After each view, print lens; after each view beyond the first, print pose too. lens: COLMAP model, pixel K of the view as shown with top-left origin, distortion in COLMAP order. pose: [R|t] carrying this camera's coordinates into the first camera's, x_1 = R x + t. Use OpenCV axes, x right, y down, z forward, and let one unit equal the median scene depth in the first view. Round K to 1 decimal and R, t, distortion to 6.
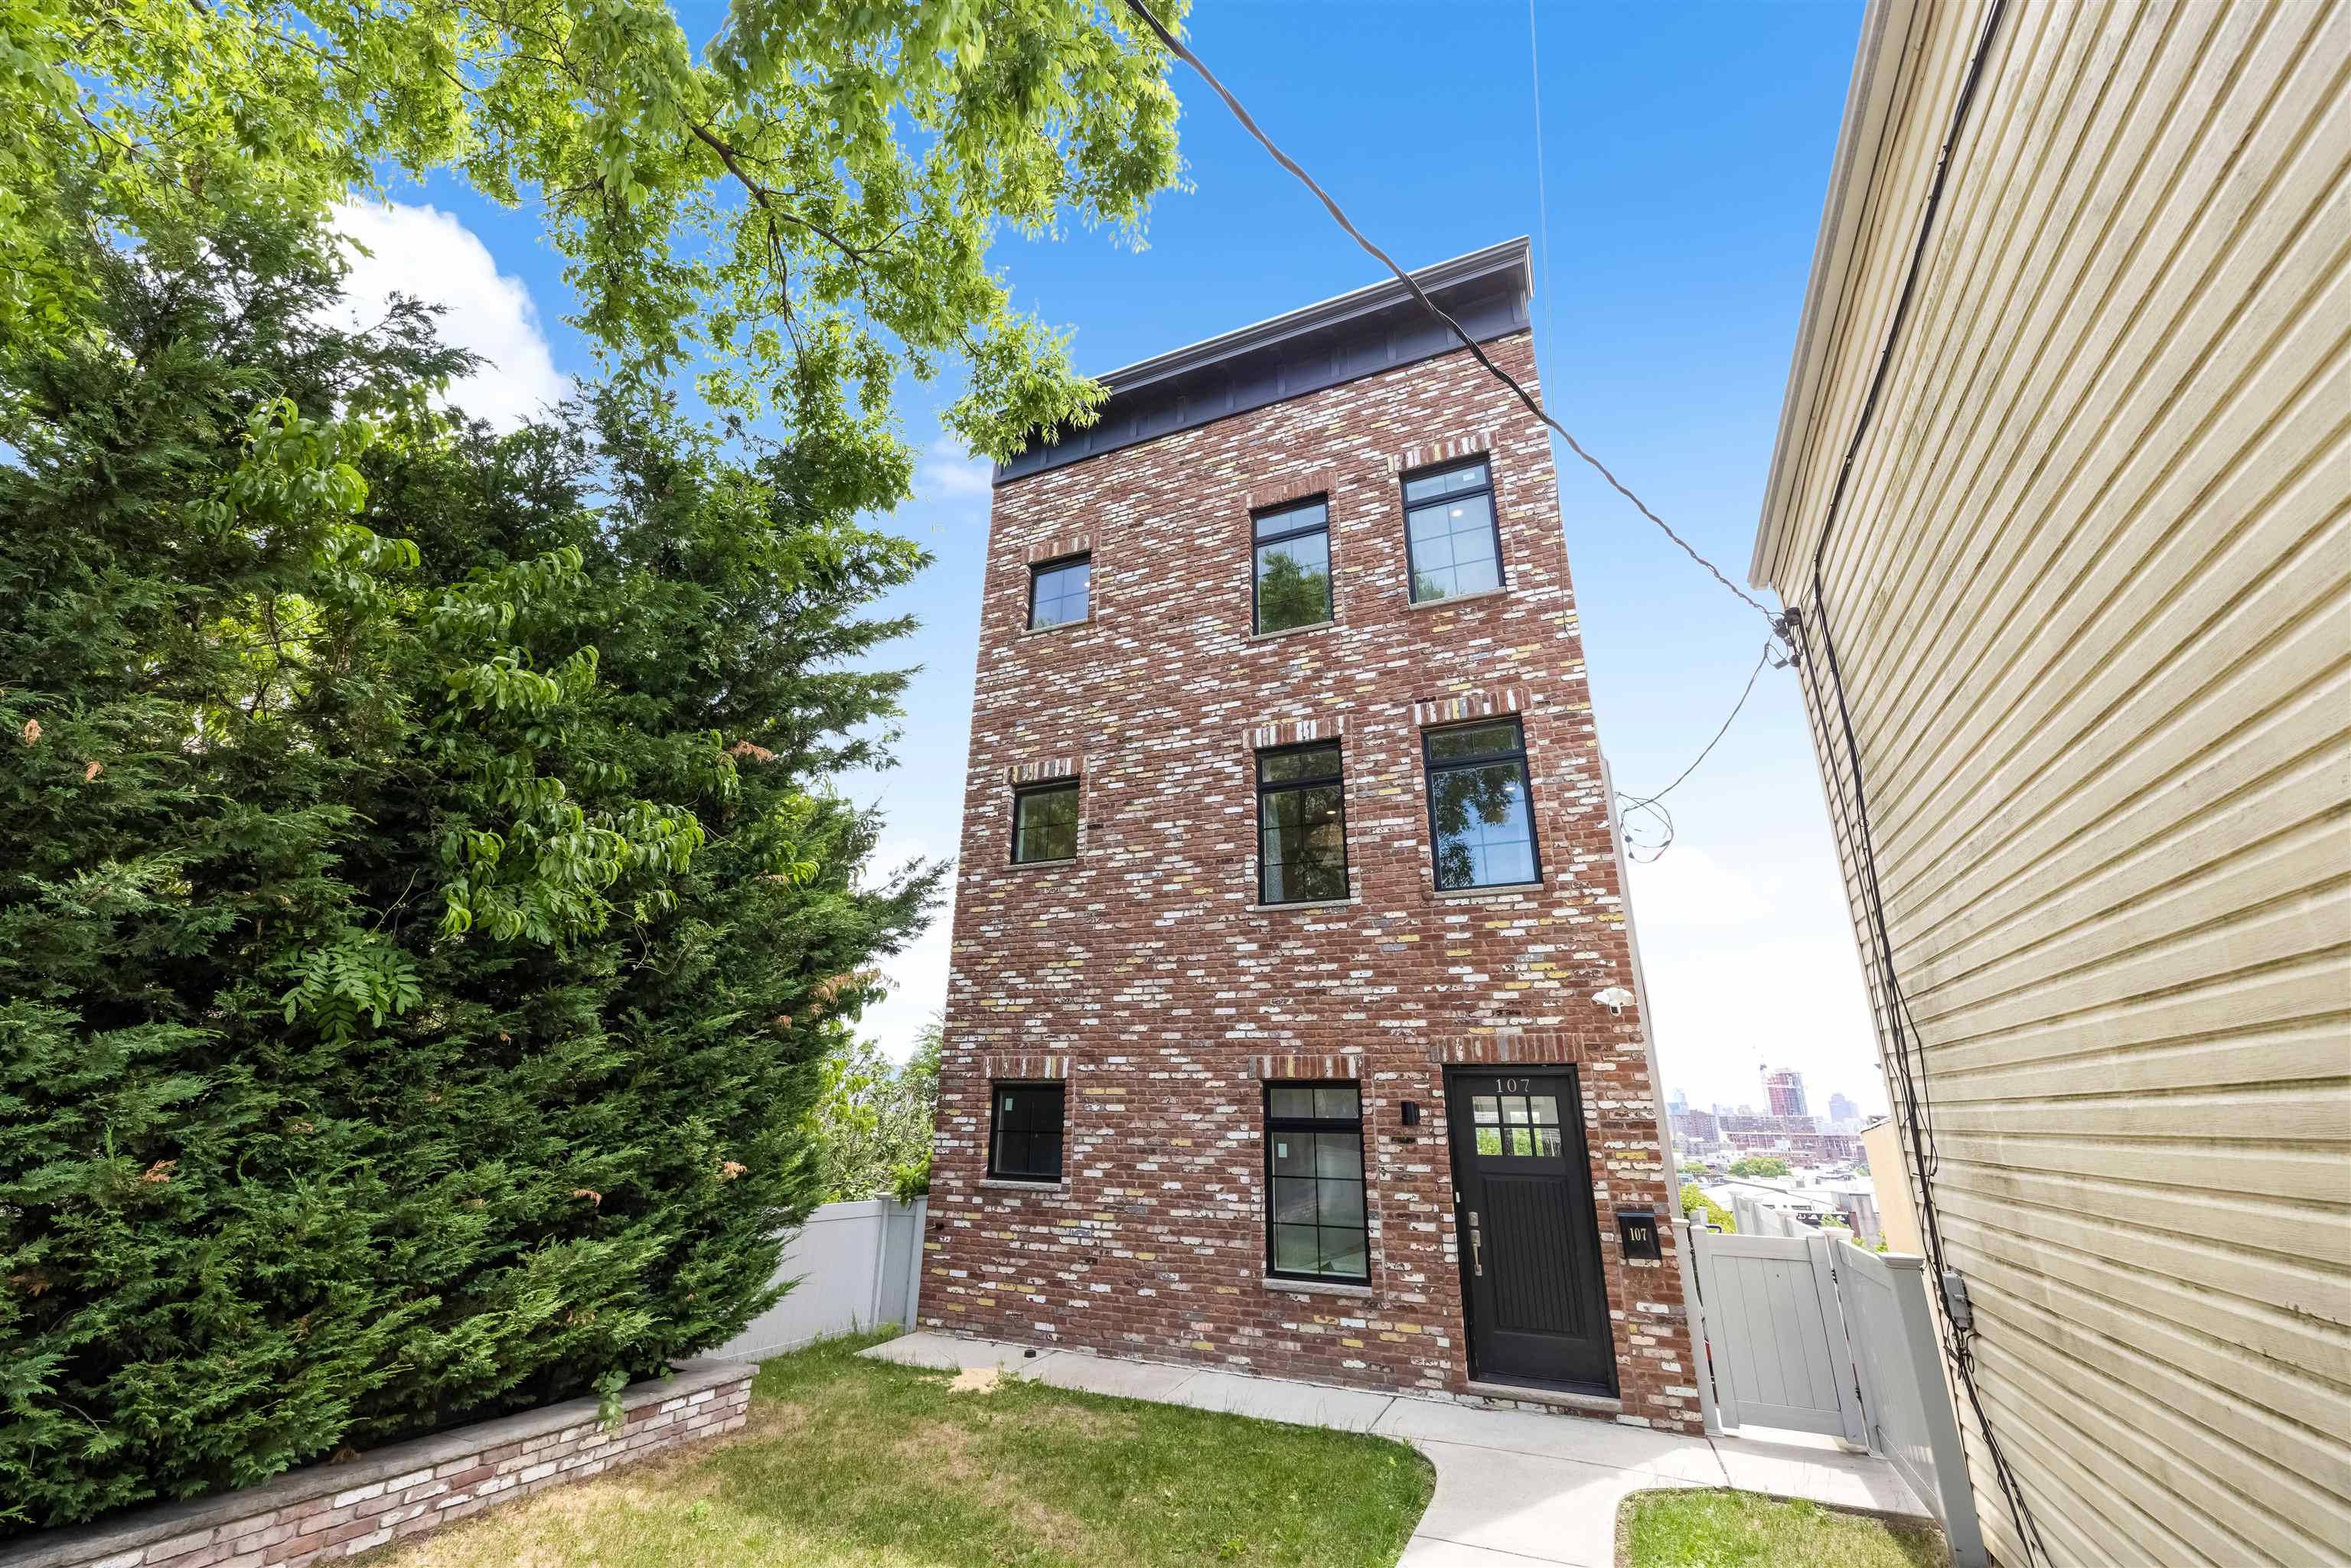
lens RADIAL K [[951.2, 0, 1162.9], [0, 951.2, 771.9], [0, 0, 1]] dist [0.002279, 0.000465]
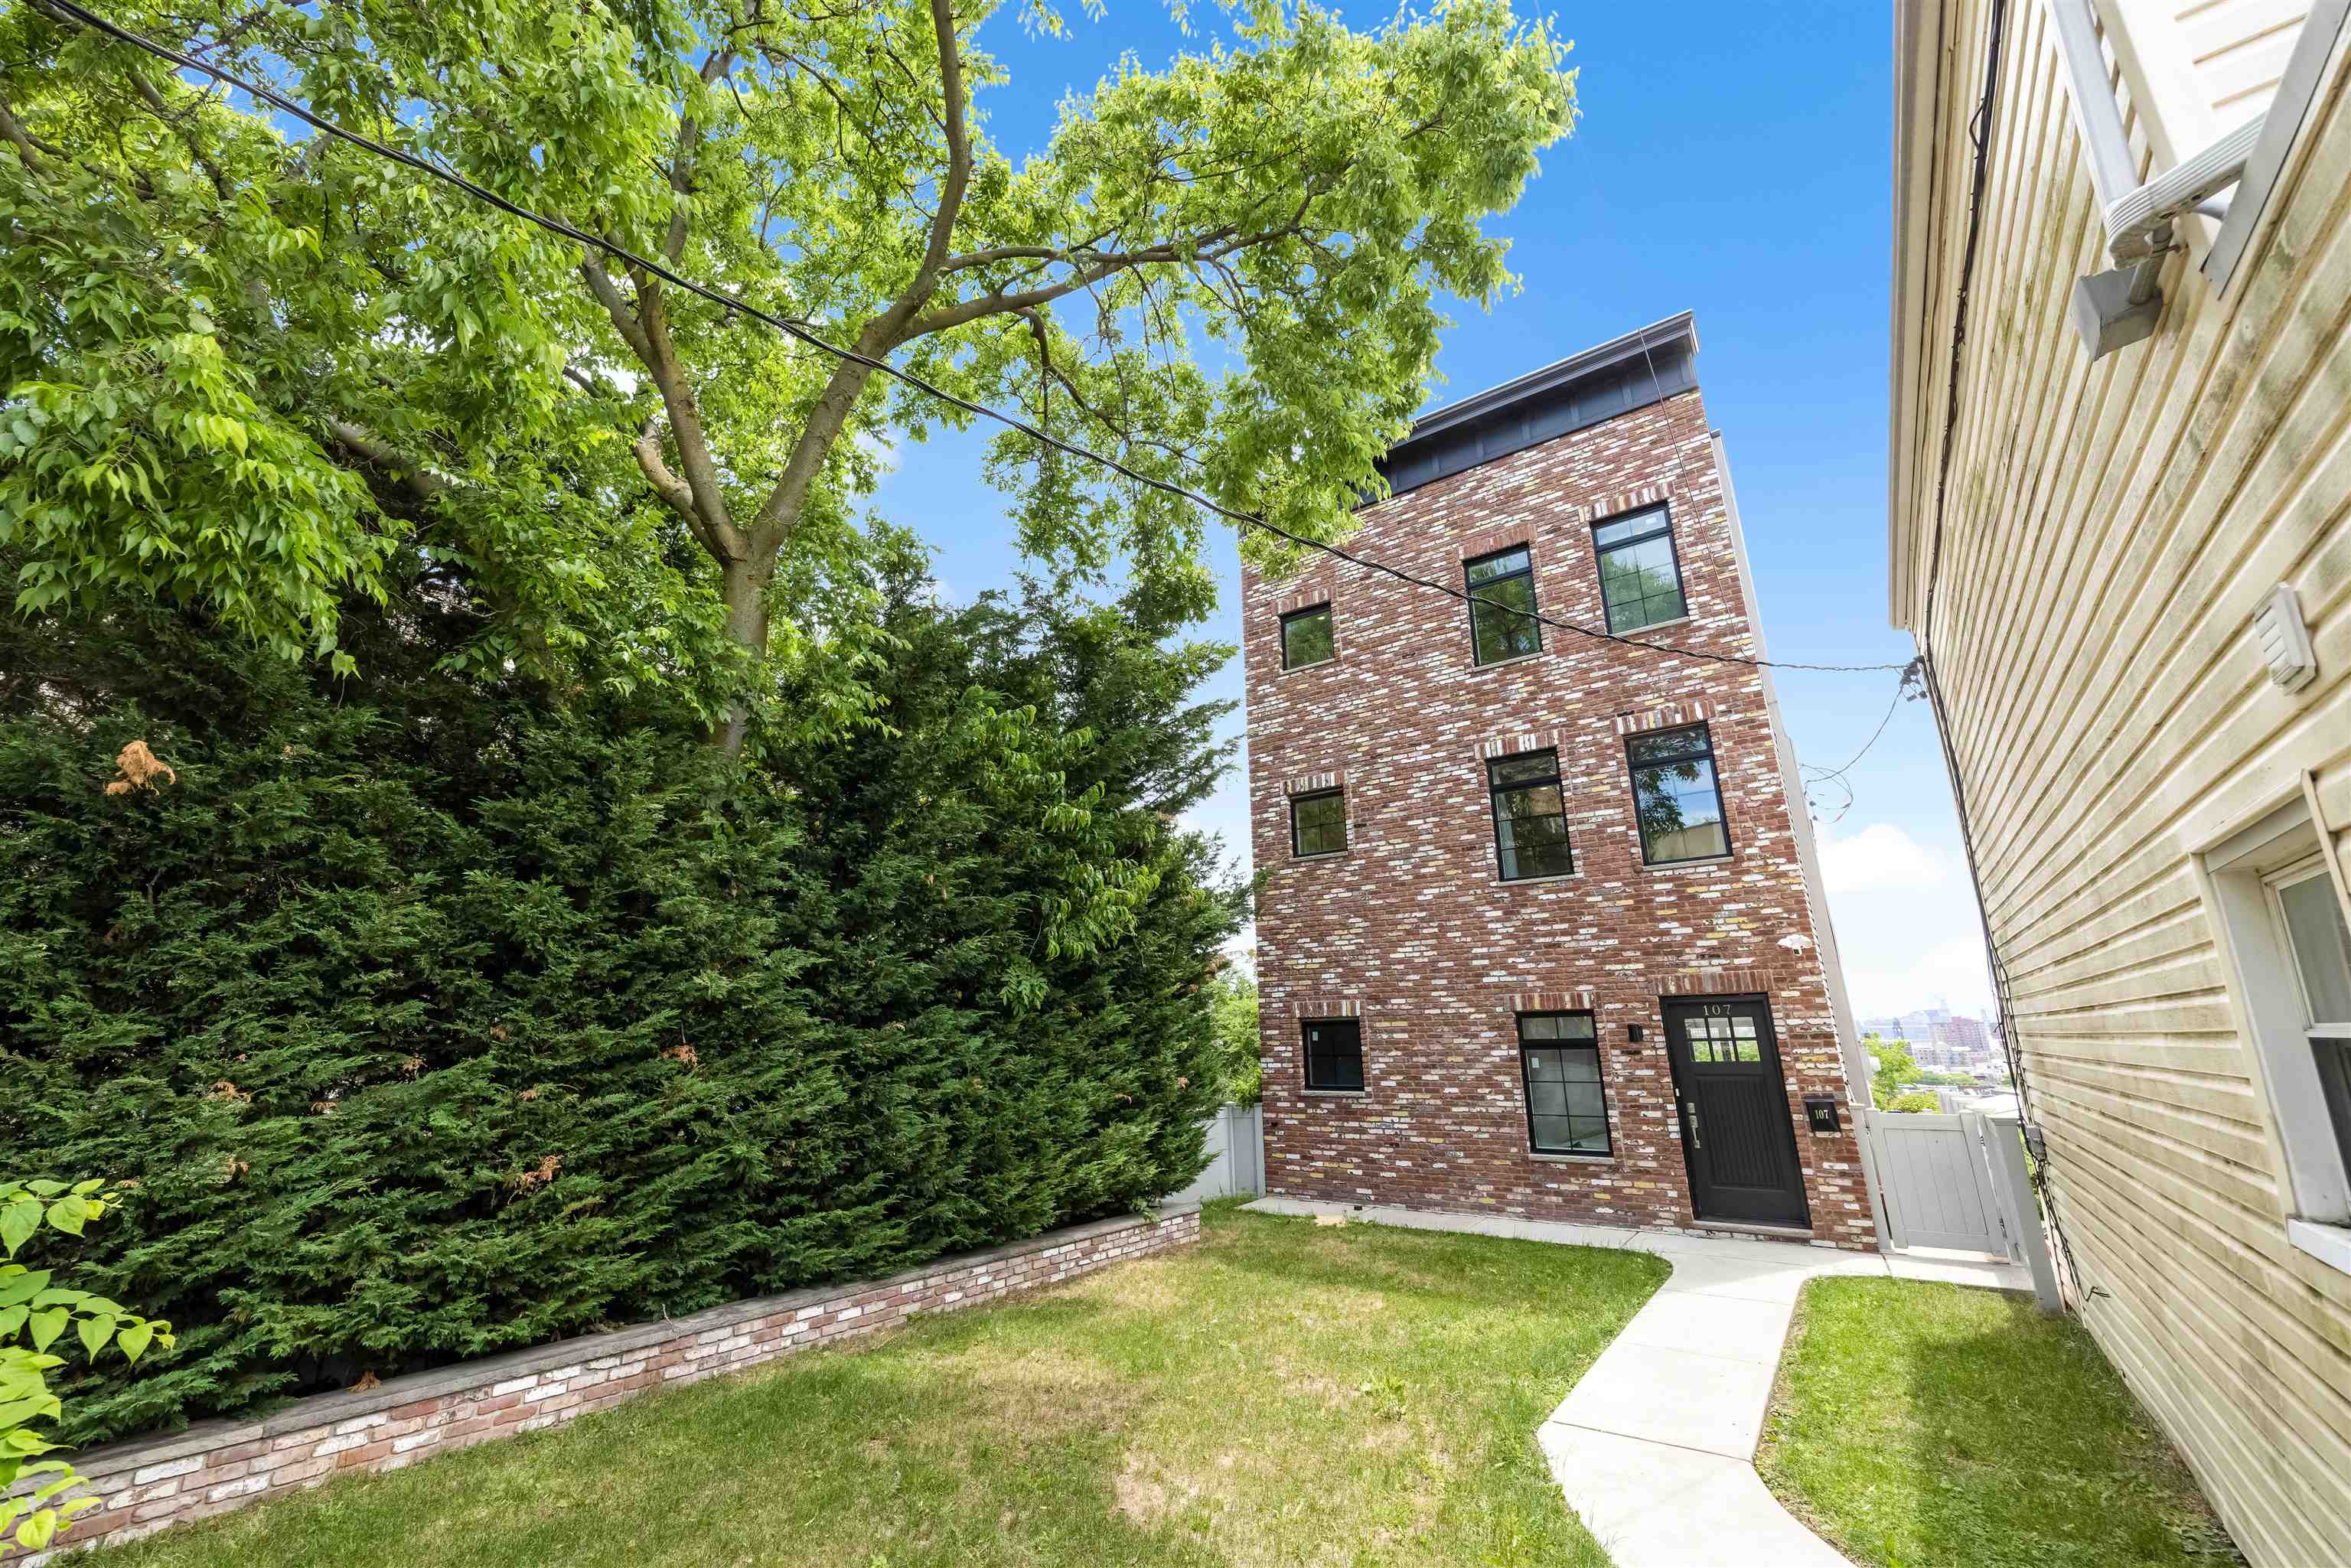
lens RADIAL K [[951.2, 0, 1162.9], [0, 951.2, 771.9], [0, 0, 1]] dist [0.002279, 0.000465]
pose [[0.980668, -0.082219, -0.177570, -0.114464], [0.094004, 0.993822, 0.058997, -0.136501], [0.171622, -0.074549, 0.982338, -0.371914]]
